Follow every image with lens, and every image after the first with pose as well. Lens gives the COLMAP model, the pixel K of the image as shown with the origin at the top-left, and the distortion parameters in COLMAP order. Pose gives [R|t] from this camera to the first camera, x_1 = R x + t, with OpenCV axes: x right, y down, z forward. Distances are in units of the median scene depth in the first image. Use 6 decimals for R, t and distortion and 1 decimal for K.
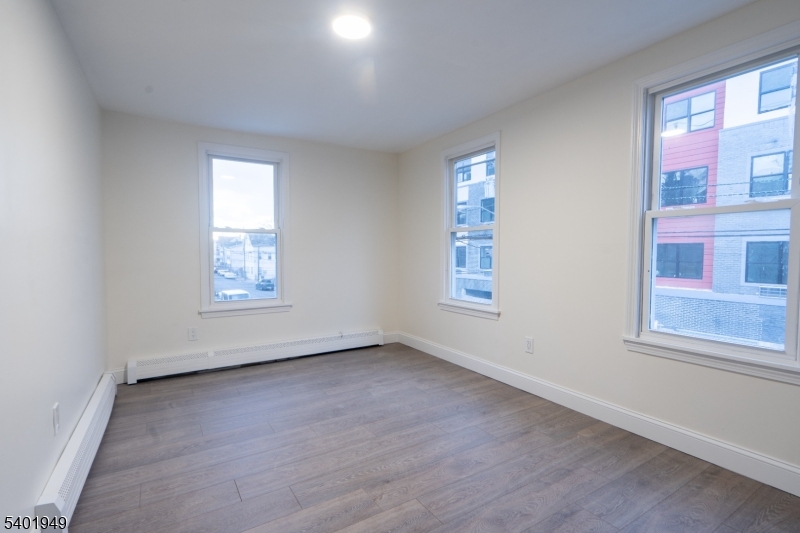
lens RADIAL K [[381.5, 0, 400.0], [0, 381.5, 266.5], [0, 0, 1]] dist [0.001631, 0.000797]
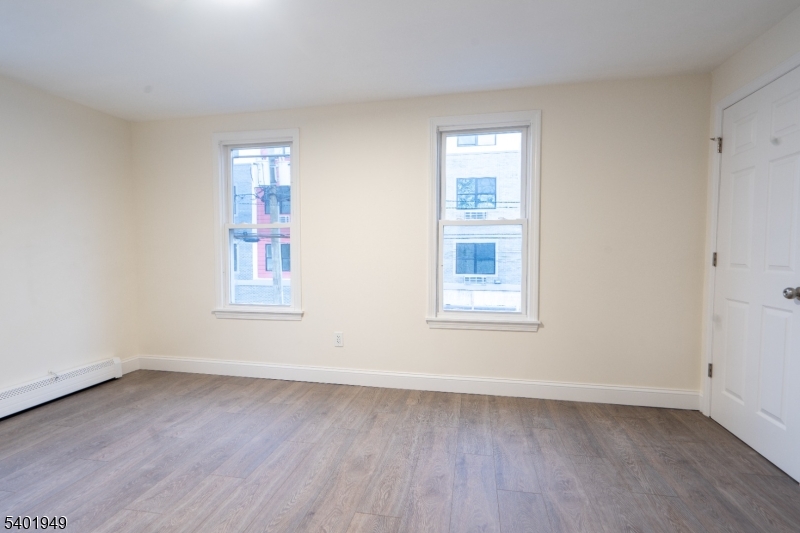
lens RADIAL K [[381.5, 0, 400.0], [0, 381.5, 266.5], [0, 0, 1]] dist [0.001631, 0.000797]
pose [[0.692261, -0.028060, 0.721101, -0.341753], [0.027241, 0.999548, 0.012743, -0.005379], [-0.721133, 0.010822, 0.692712, 0.163242]]
